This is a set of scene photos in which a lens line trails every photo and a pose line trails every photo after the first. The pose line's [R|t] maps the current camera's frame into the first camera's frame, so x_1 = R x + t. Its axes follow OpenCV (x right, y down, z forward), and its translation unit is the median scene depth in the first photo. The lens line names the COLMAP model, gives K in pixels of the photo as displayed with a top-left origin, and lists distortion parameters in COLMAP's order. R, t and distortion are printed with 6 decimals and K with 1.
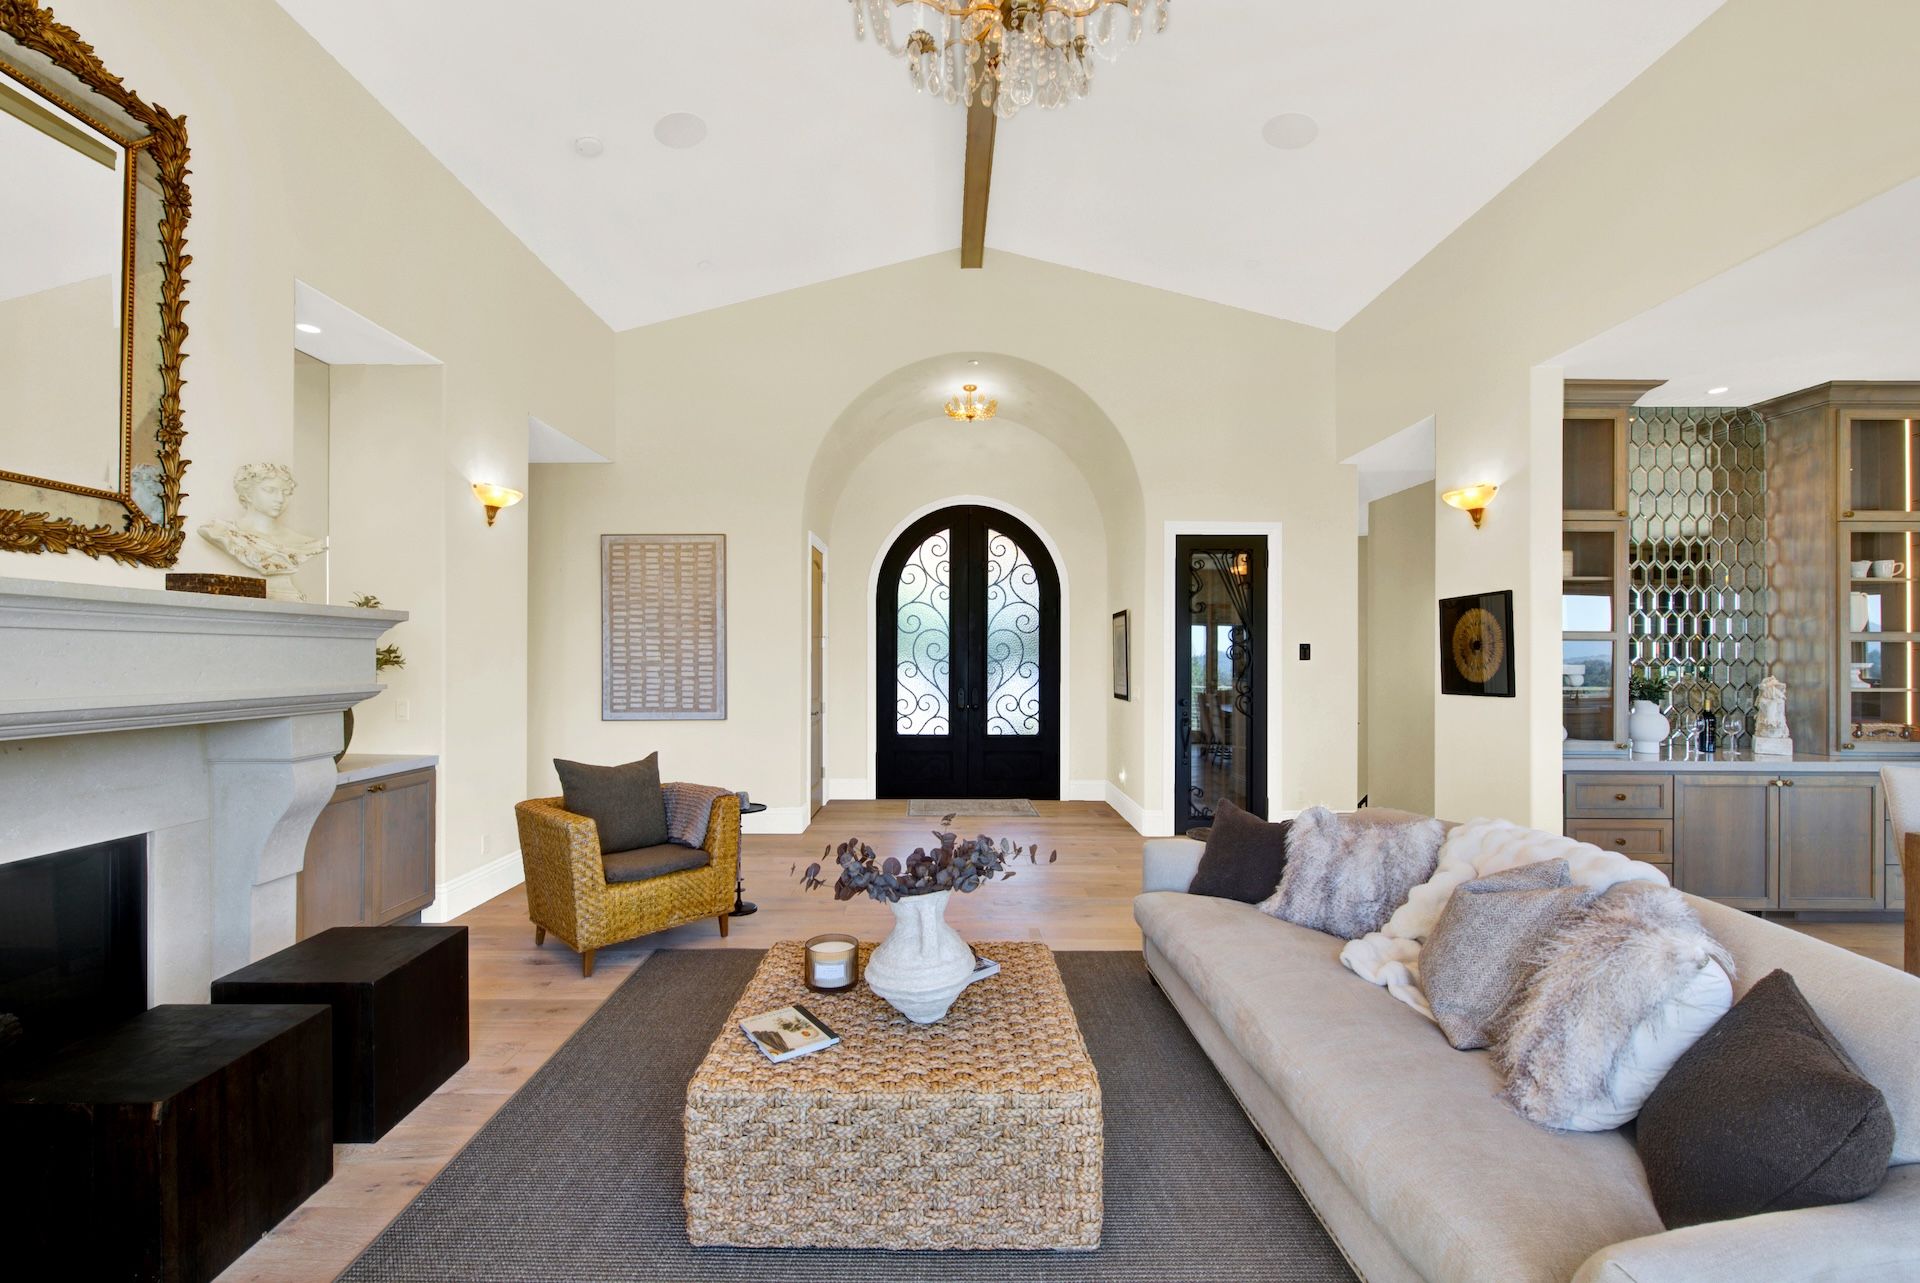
lens RADIAL K [[783.9, 0, 937.3], [0, 783.9, 654.6], [0, 0, 1]] dist [-0.001063, -0.000287]
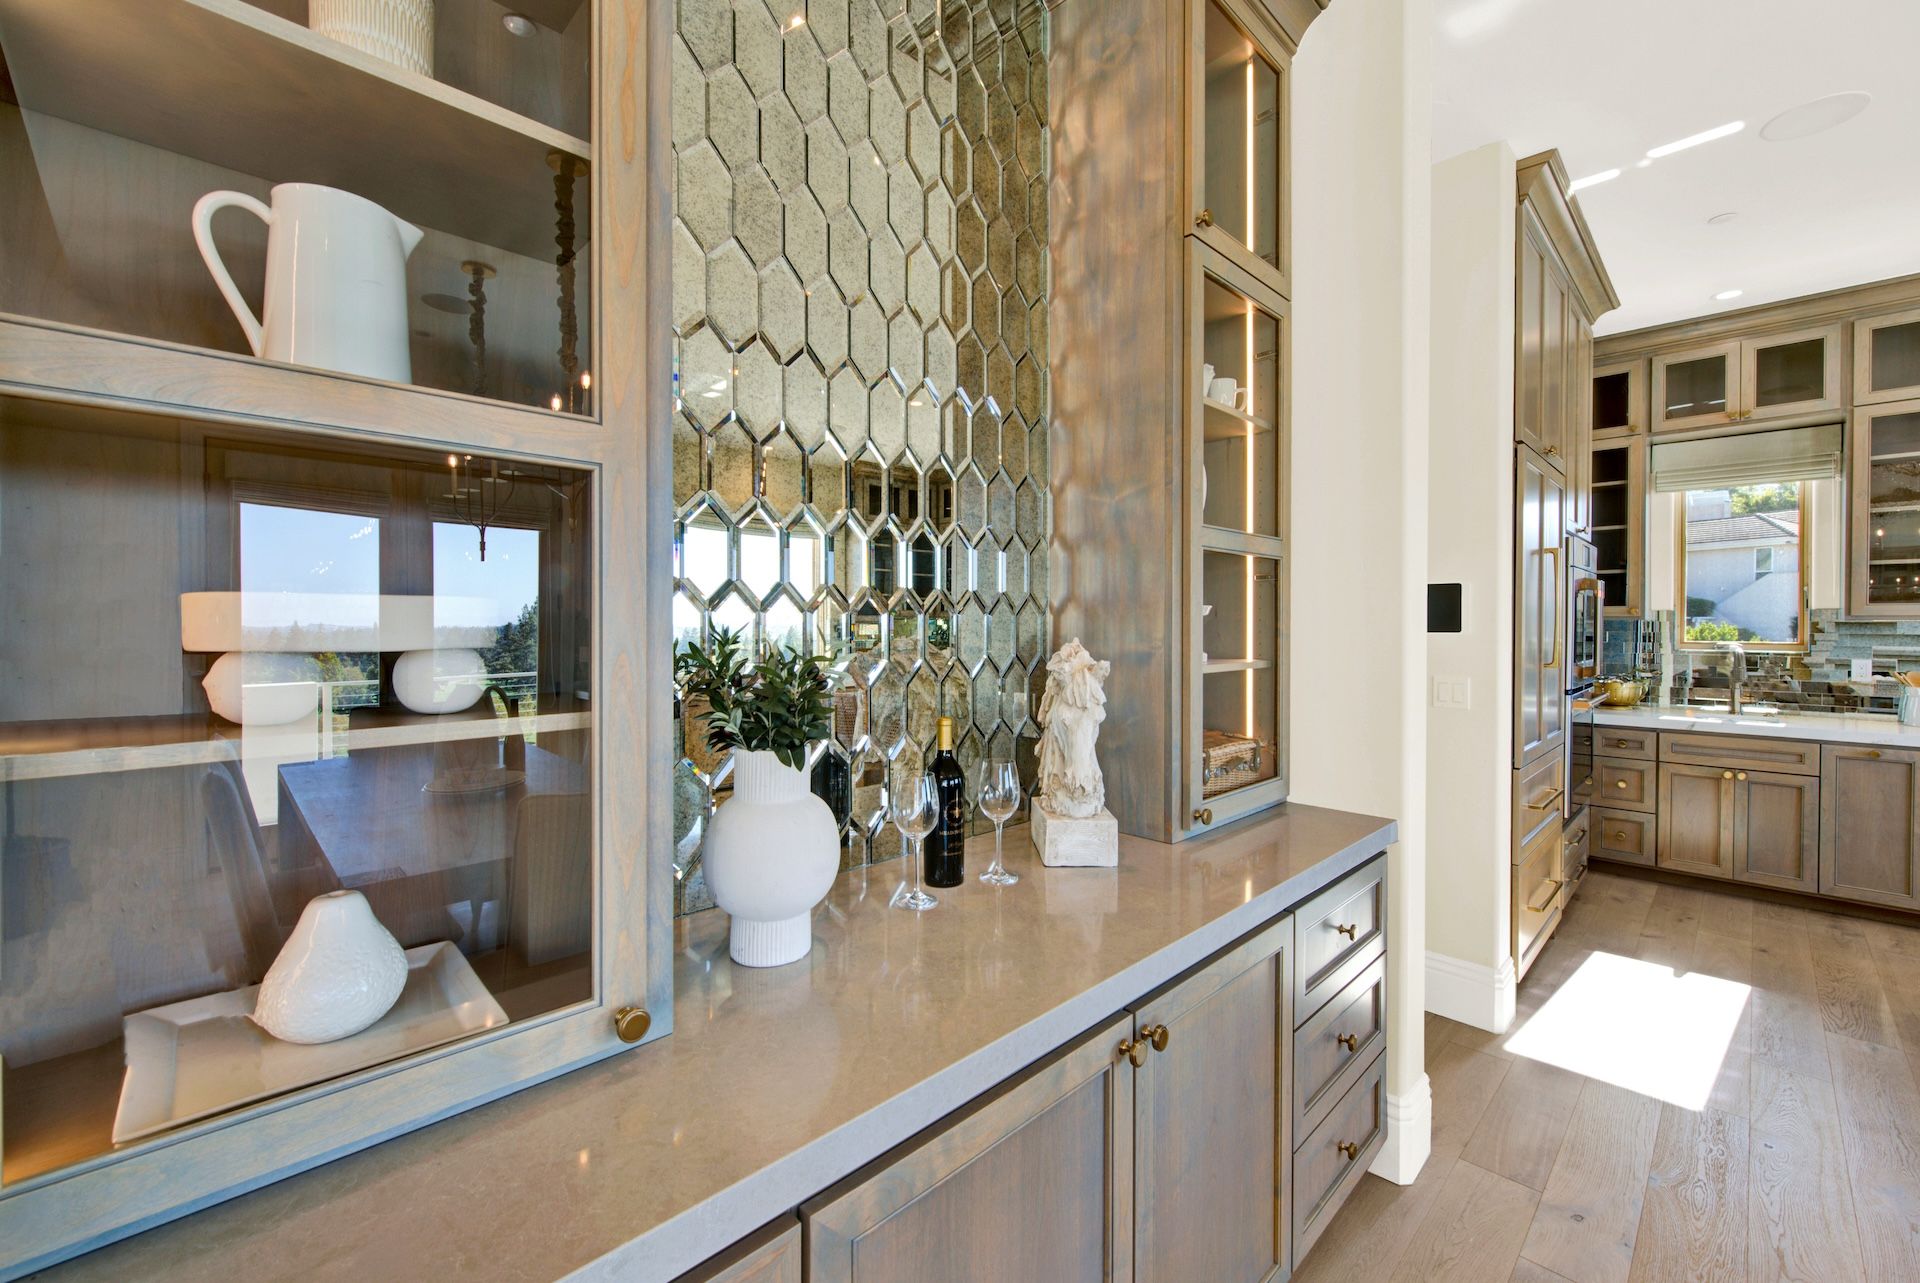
lens RADIAL K [[798.0, 0, 961.5], [0, 798.0, 631.2], [0, 0, 1]] dist [-0.002818, -0.000538]
pose [[0.700783, -0.012495, 0.713265, 0.649479], [0.000360, 0.999853, 0.017163, 0.014840], [-0.713375, -0.011771, 0.700684, 0.658205]]
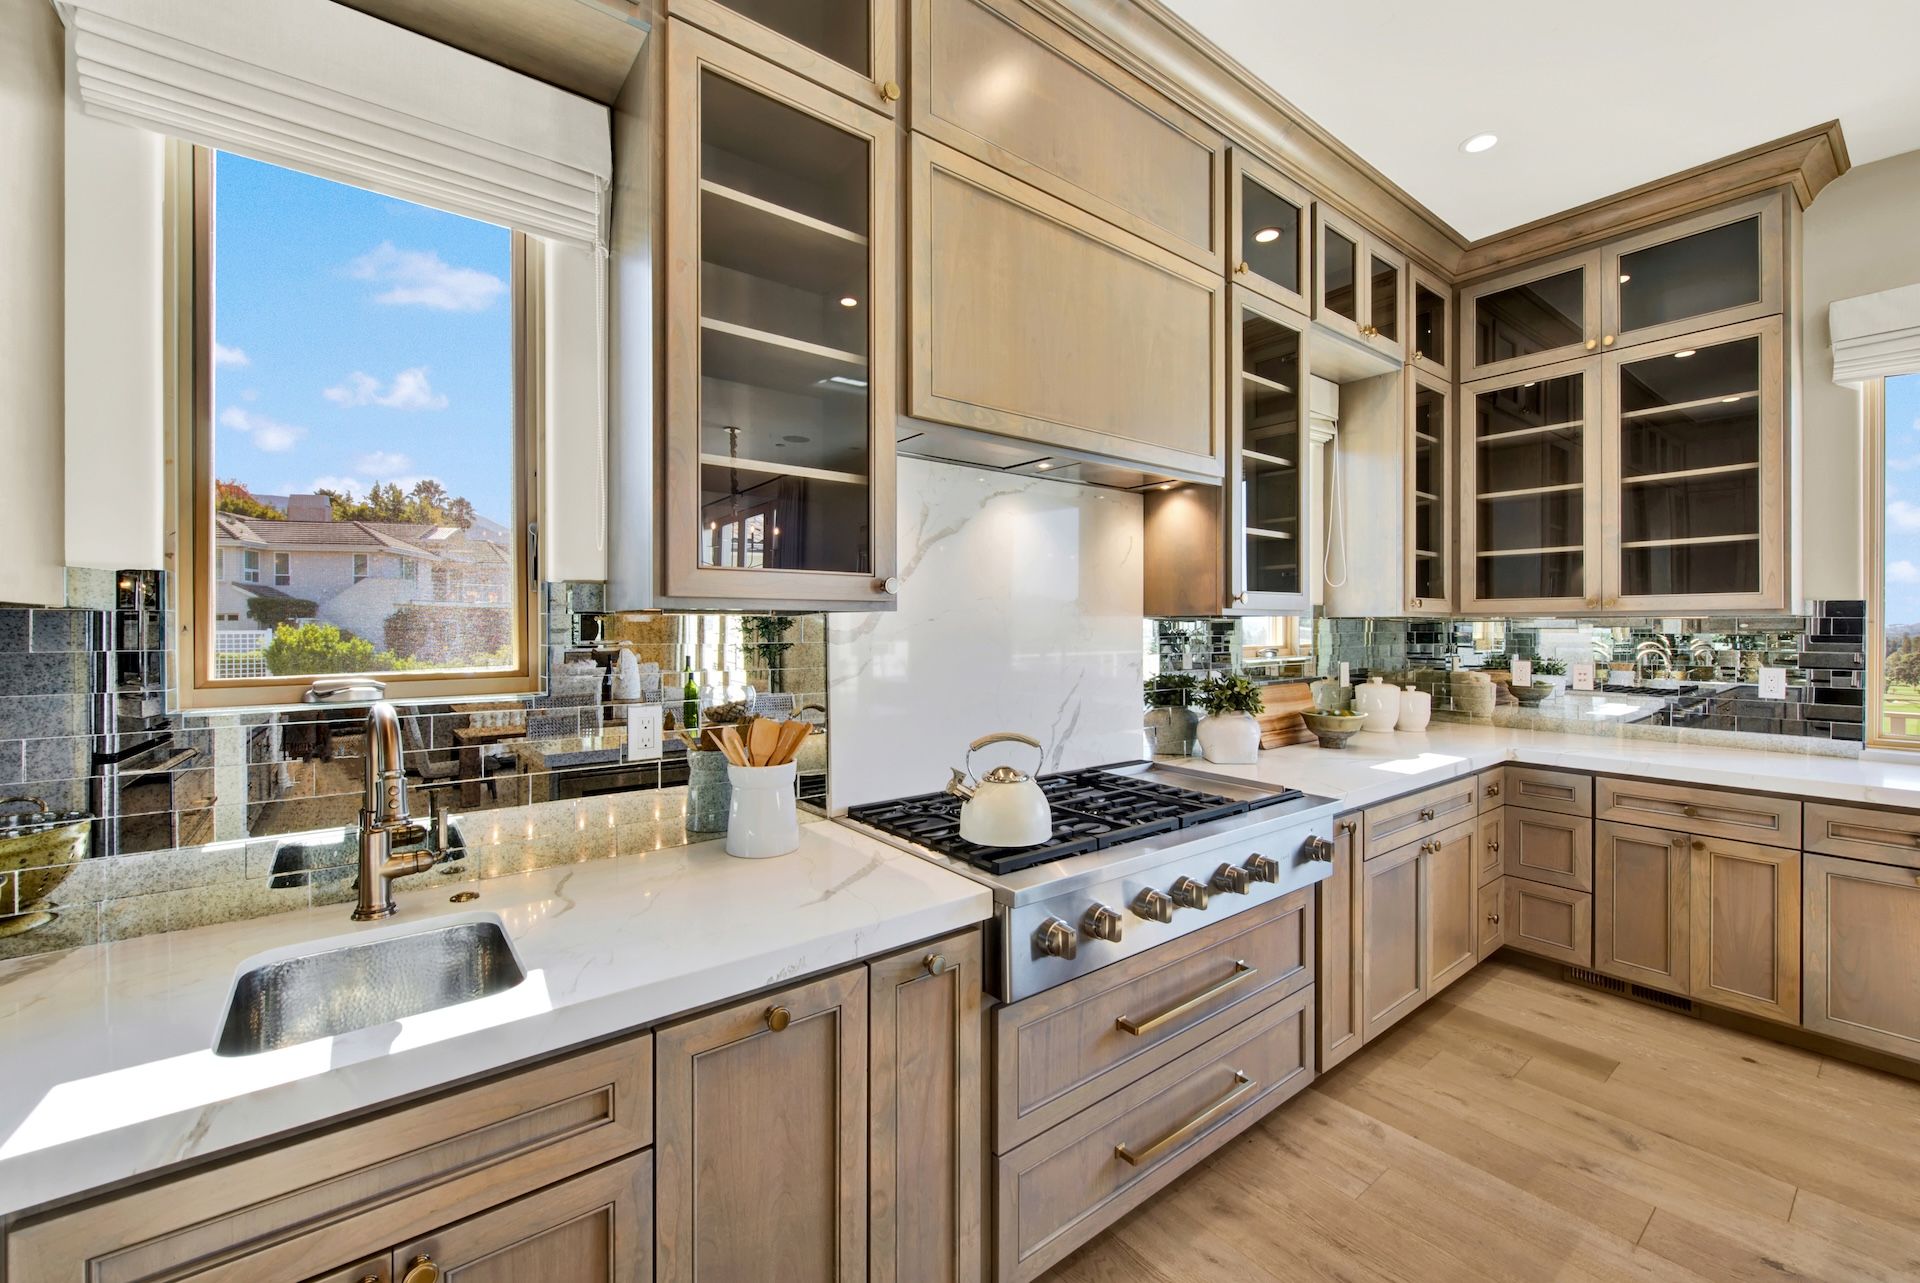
lens RADIAL K [[775.4, 0, 957.0], [0, 775.4, 628.6], [0, 0, 1]] dist [-0.000949, -0.000559]
pose [[-0.621997, -0.009484, 0.782962, 1.464132], [-0.007033, 0.999954, 0.006525, 0.021156], [-0.782988, -0.001448, -0.622035, 0.670269]]
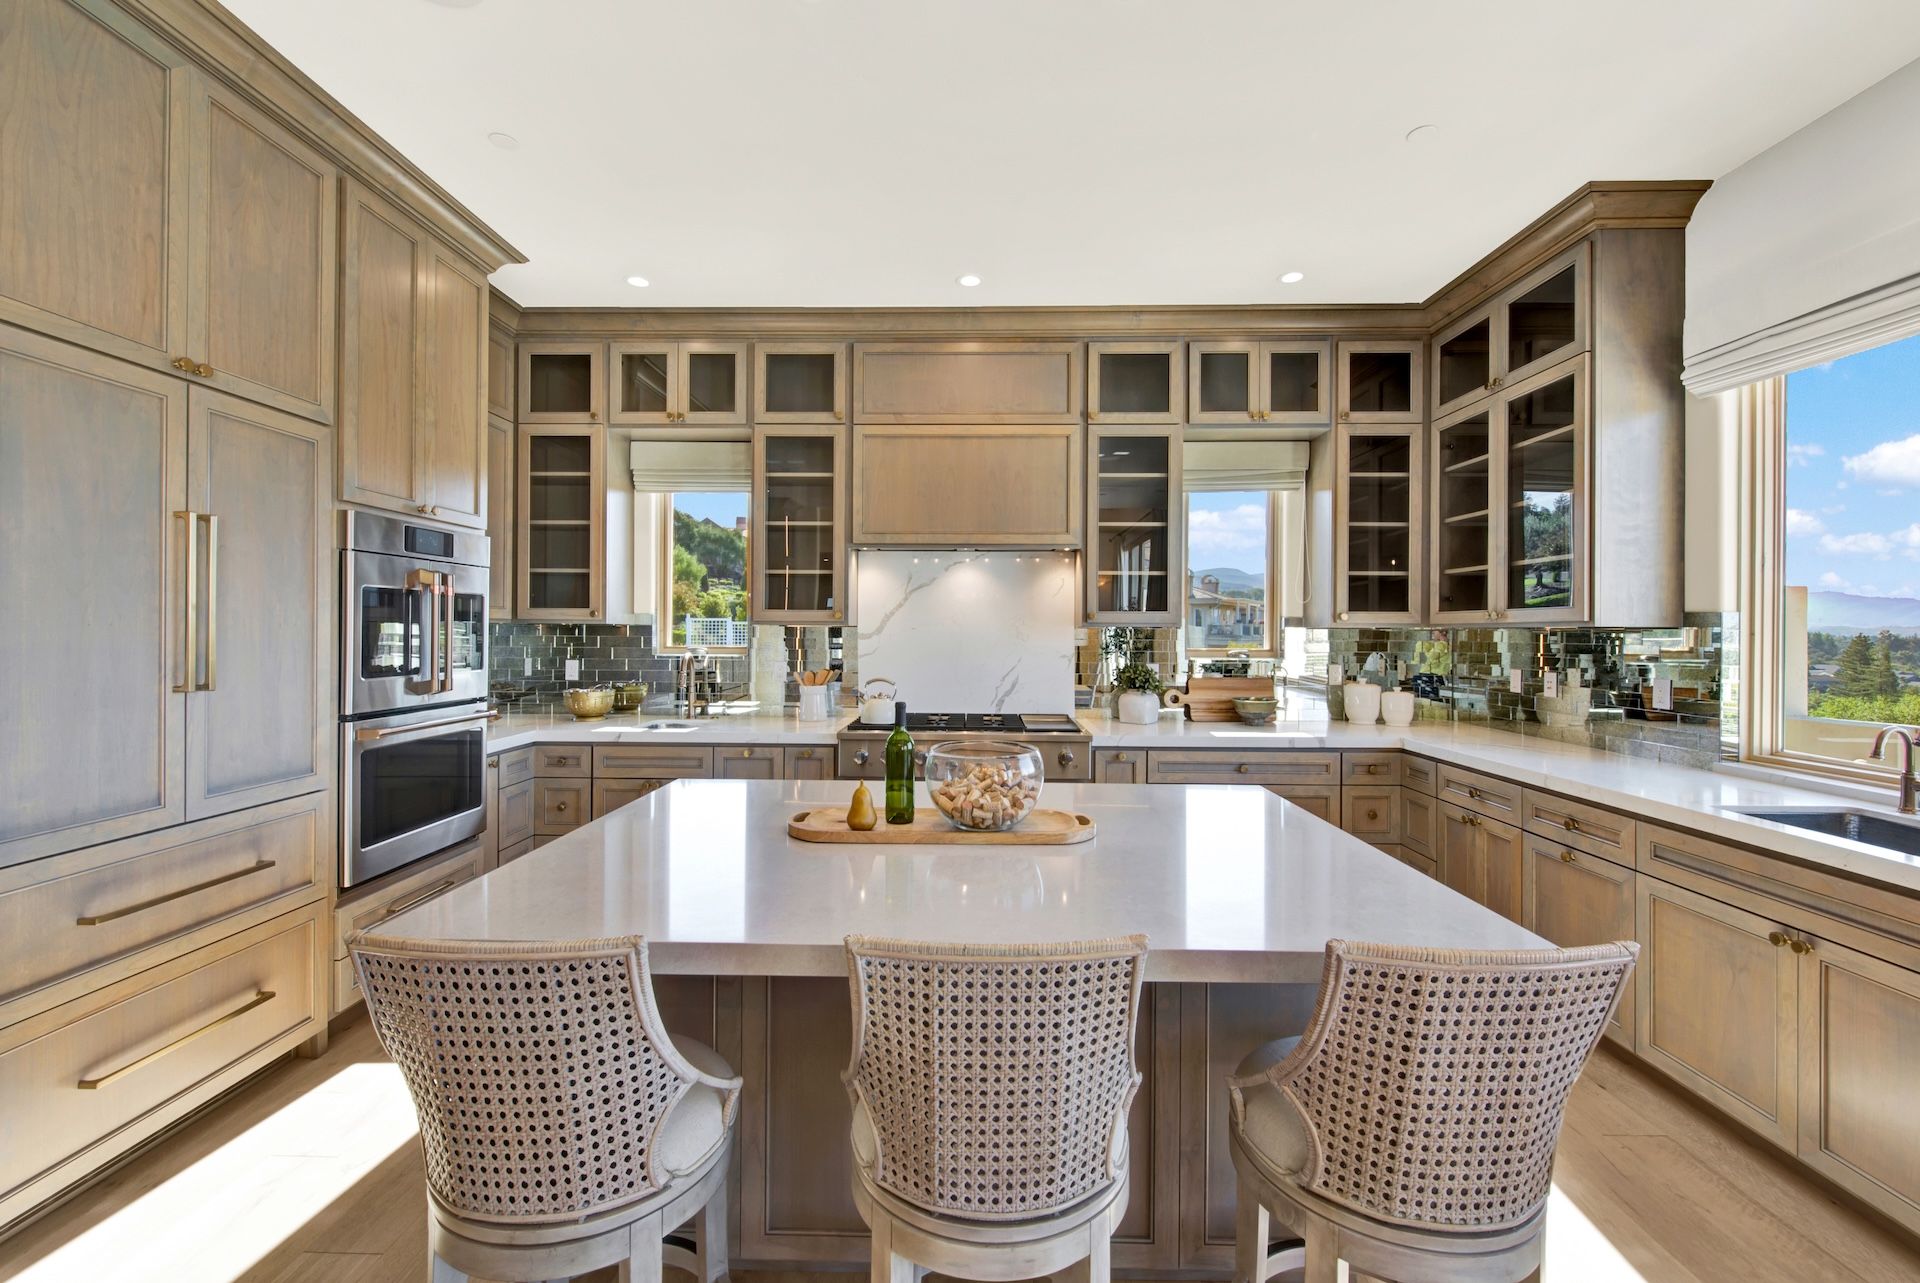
lens RADIAL K [[775.4, 0, 957.0], [0, 775.4, 628.6], [0, 0, 1]] dist [-0.000949, -0.000559]
pose [[0.010603, -0.005032, 0.999931, 0.984853], [-0.010628, 0.999930, 0.005145, 0.014985], [-0.999887, -0.010682, 0.010549, 0.387163]]
